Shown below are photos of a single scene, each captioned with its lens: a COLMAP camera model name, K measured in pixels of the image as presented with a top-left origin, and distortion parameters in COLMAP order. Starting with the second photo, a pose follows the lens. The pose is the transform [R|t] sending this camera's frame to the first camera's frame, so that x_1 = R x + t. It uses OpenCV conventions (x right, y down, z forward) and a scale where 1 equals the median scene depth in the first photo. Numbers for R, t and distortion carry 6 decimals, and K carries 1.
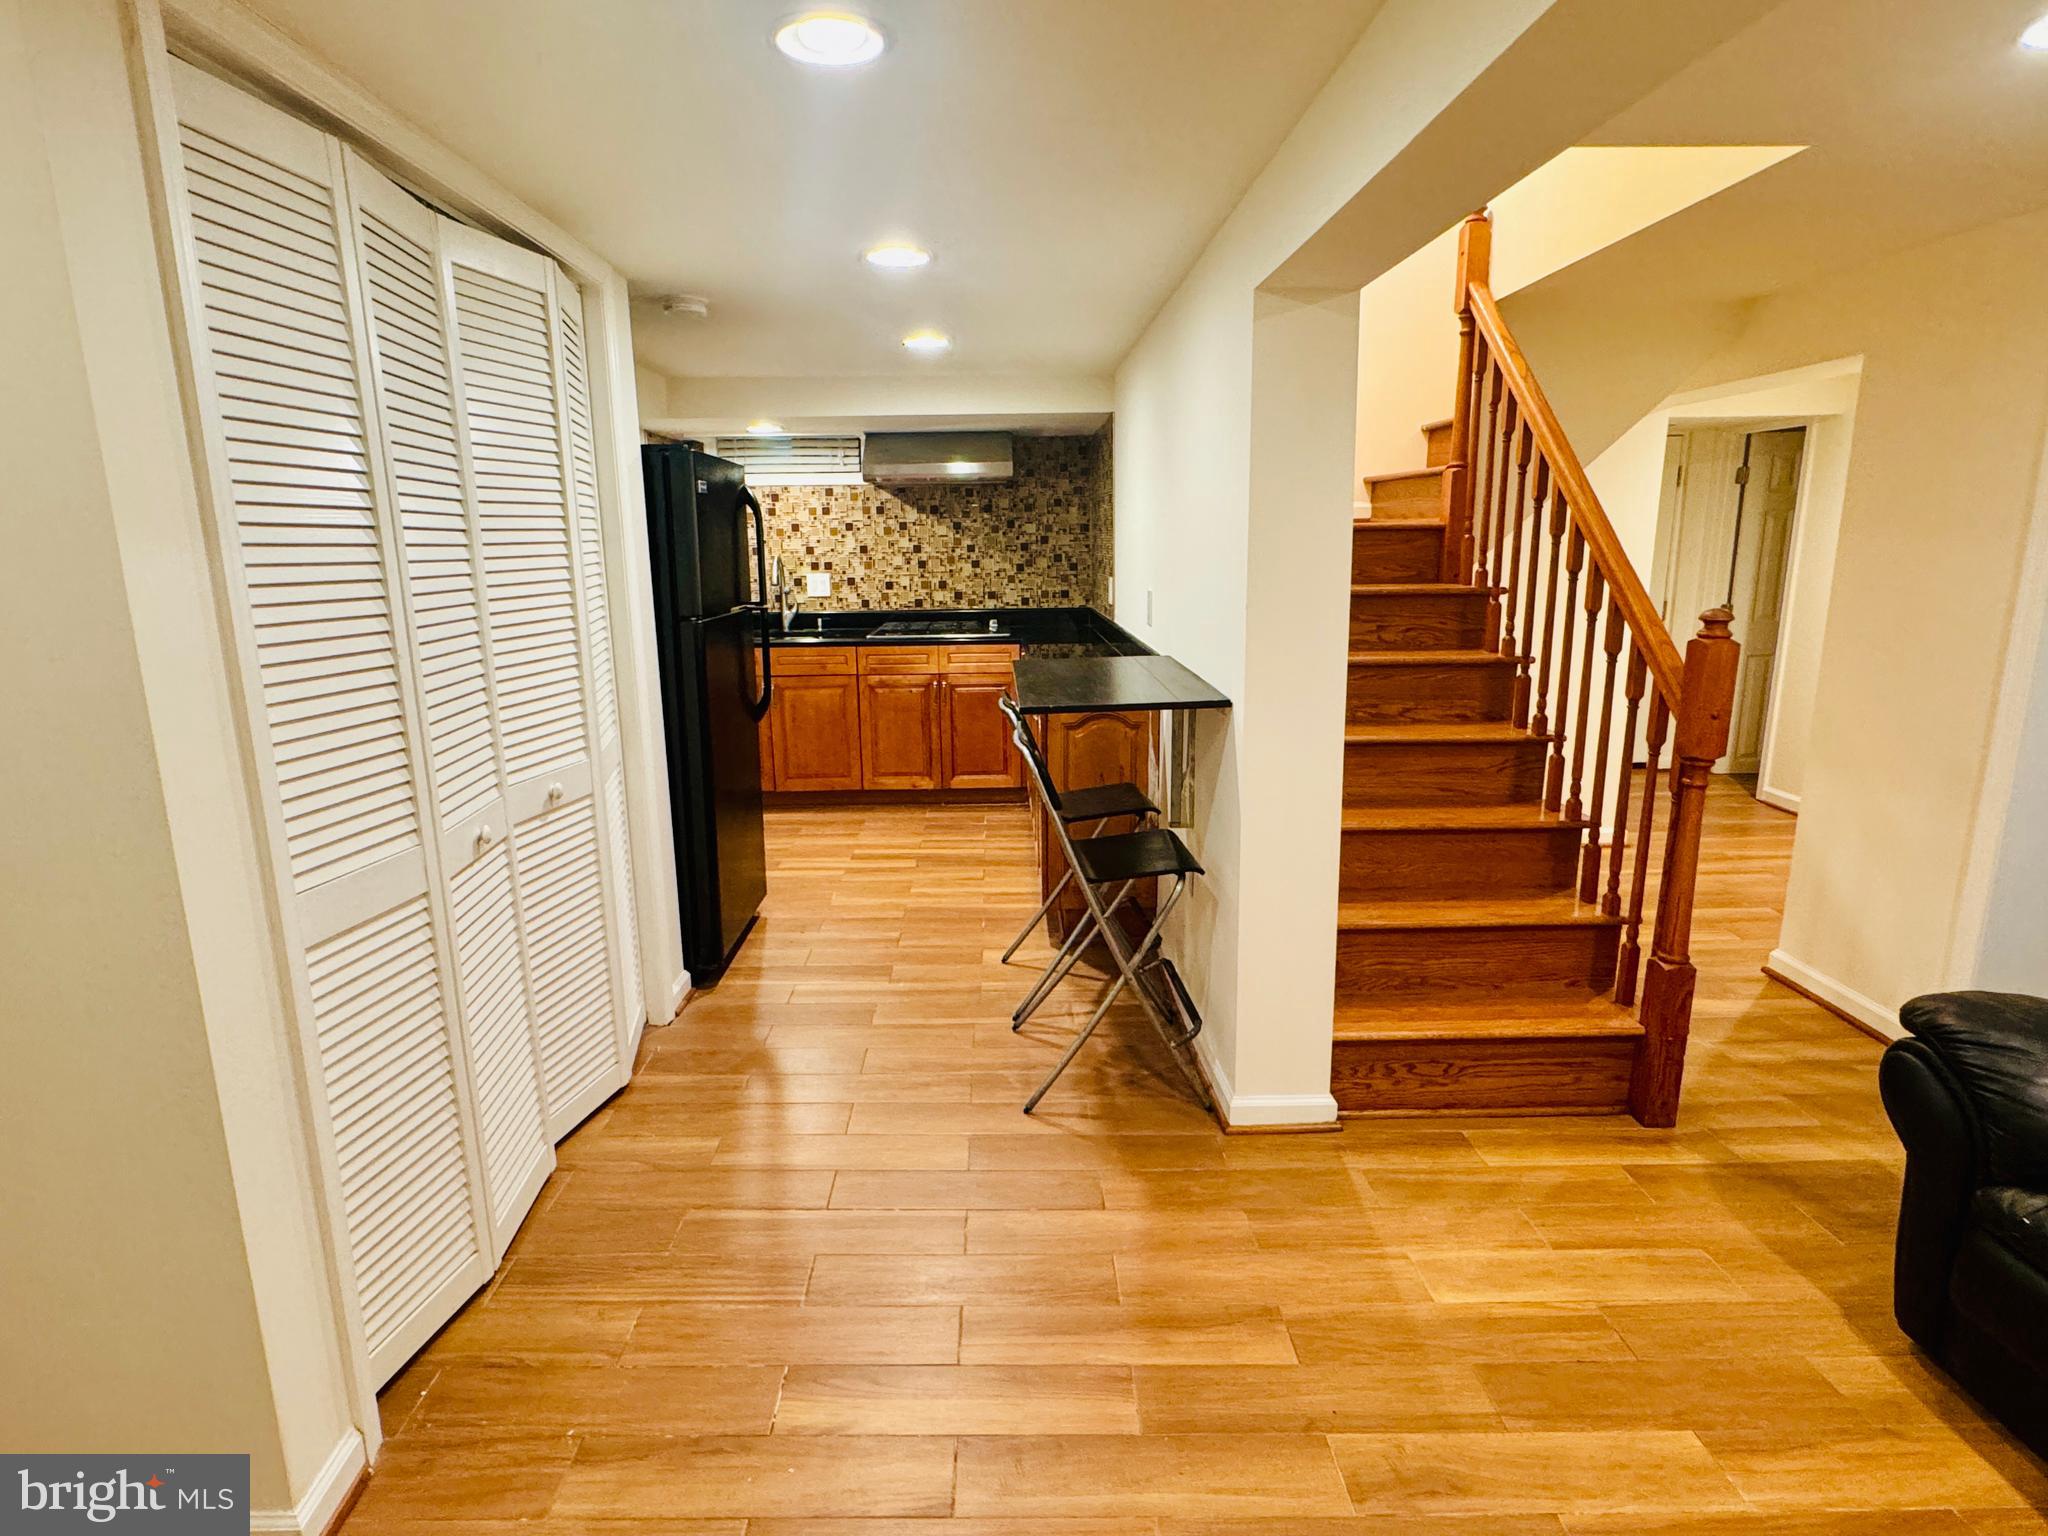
lens RADIAL K [[1103.6, 0, 1022.1], [0, 1103.6, 771.3], [0, 0, 1]] dist [-0.000217, -0.000146]
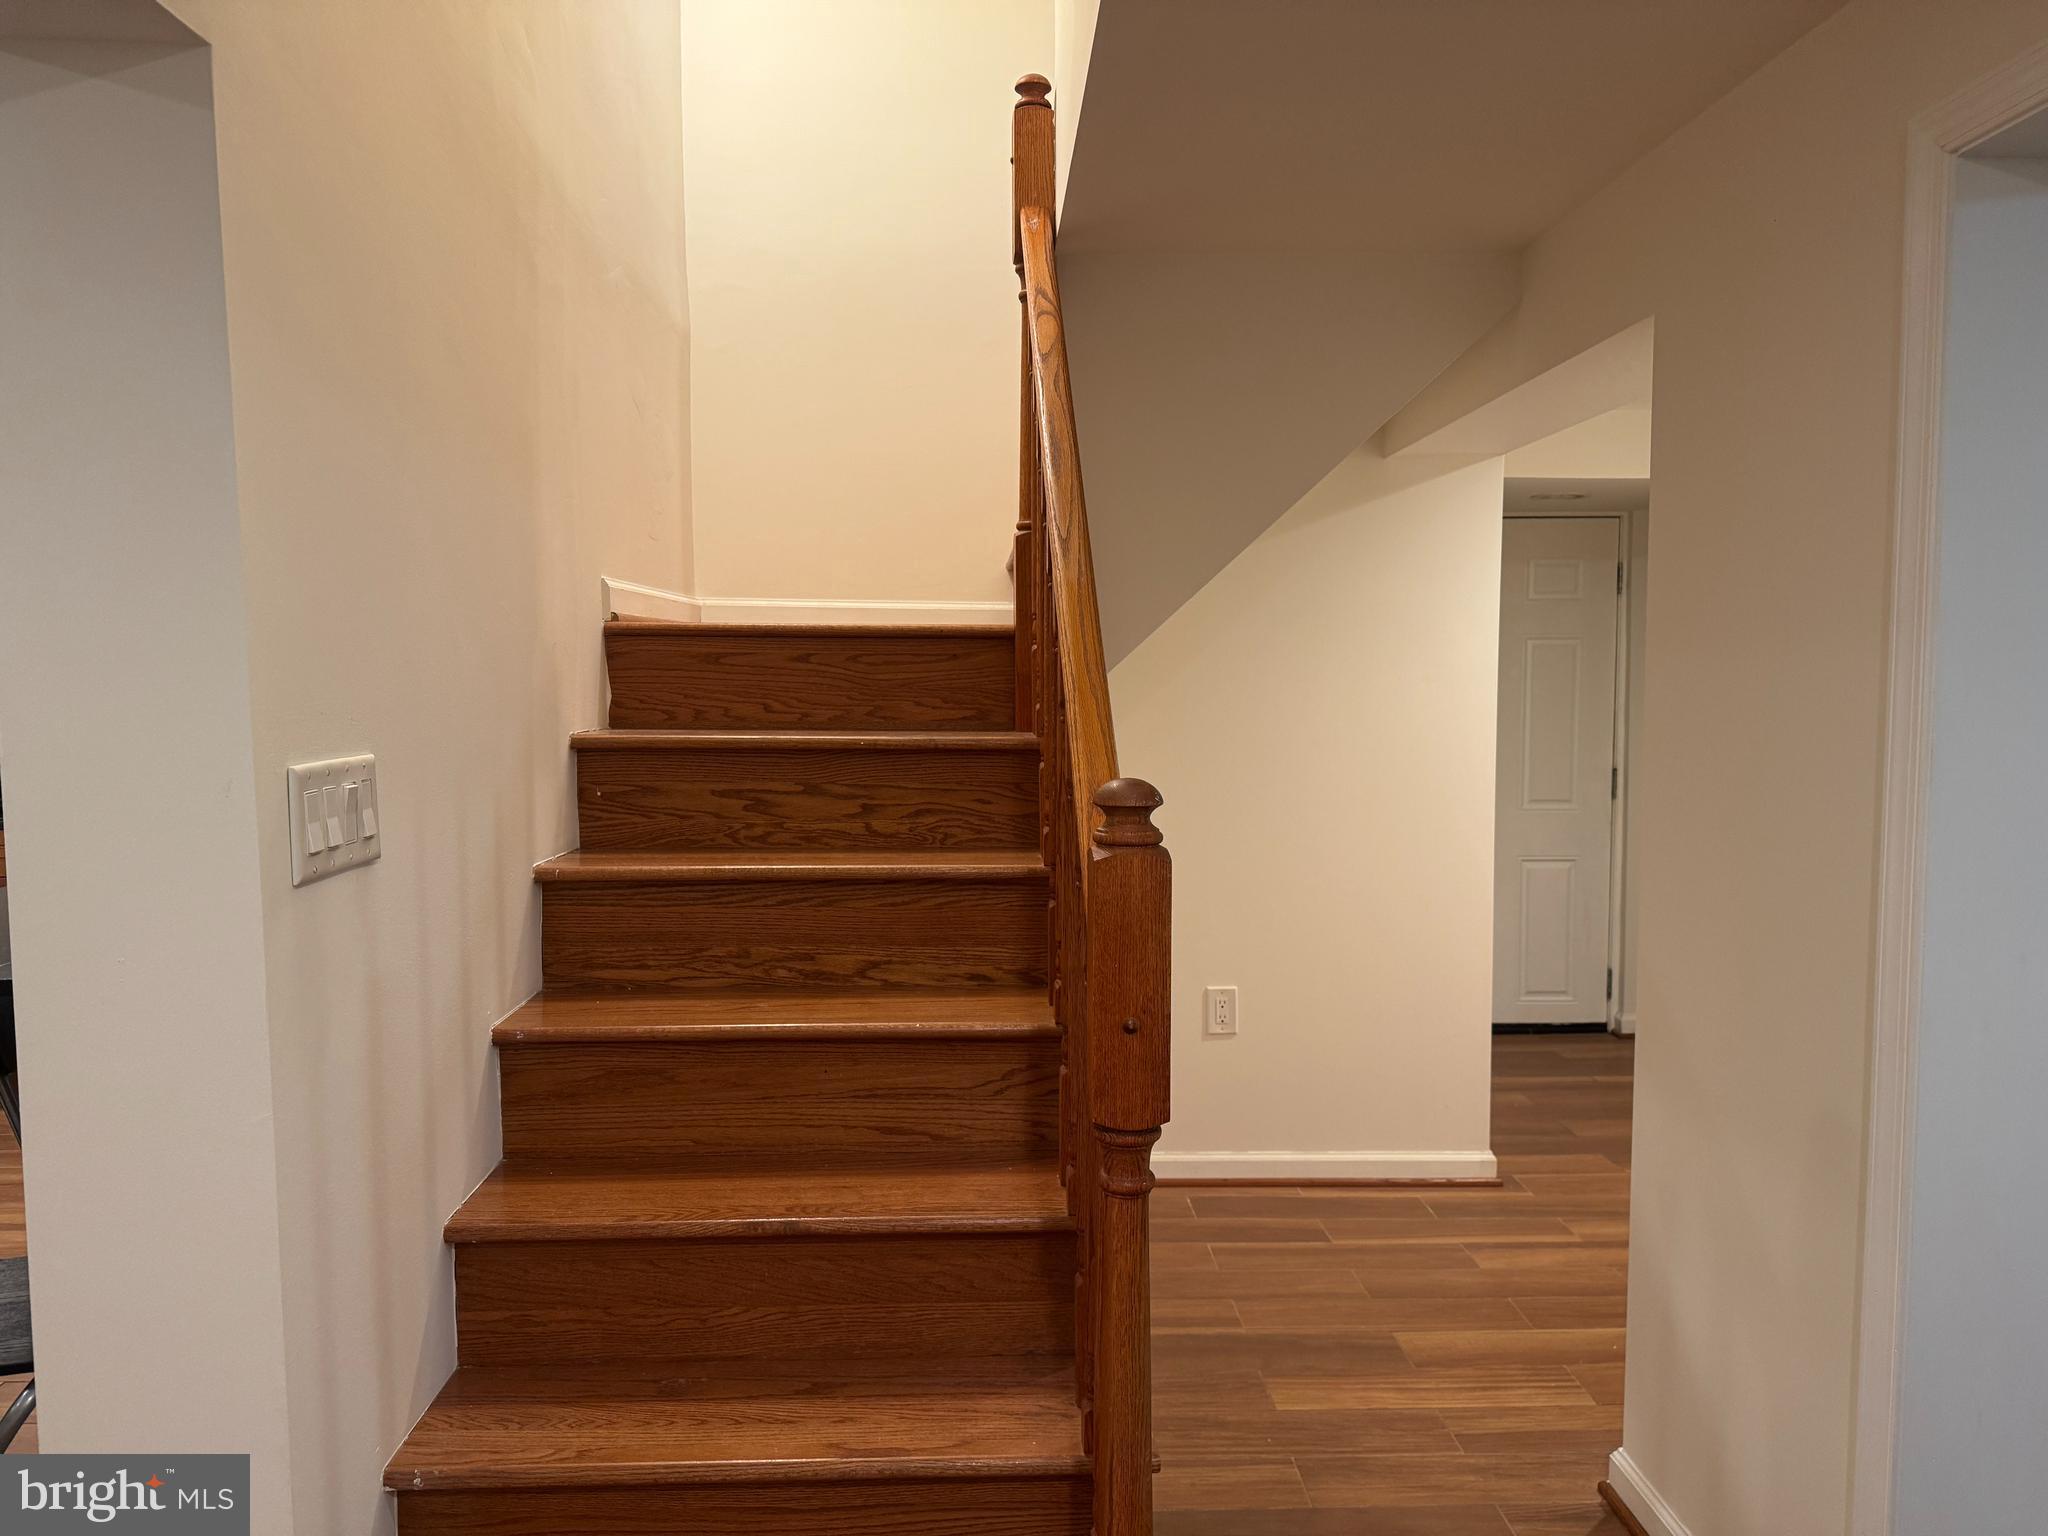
lens RADIAL K [[1441.4, 0, 1023.3], [0, 1441.4, 762.5], [0, 0, 1]] dist [0.040923, -0.002307]
pose [[0.999504, 0.010668, 0.029621, 0.399506], [-0.005989, 0.988091, -0.153755, -0.045904], [-0.030908, 0.153502, 0.987665, 0.306599]]
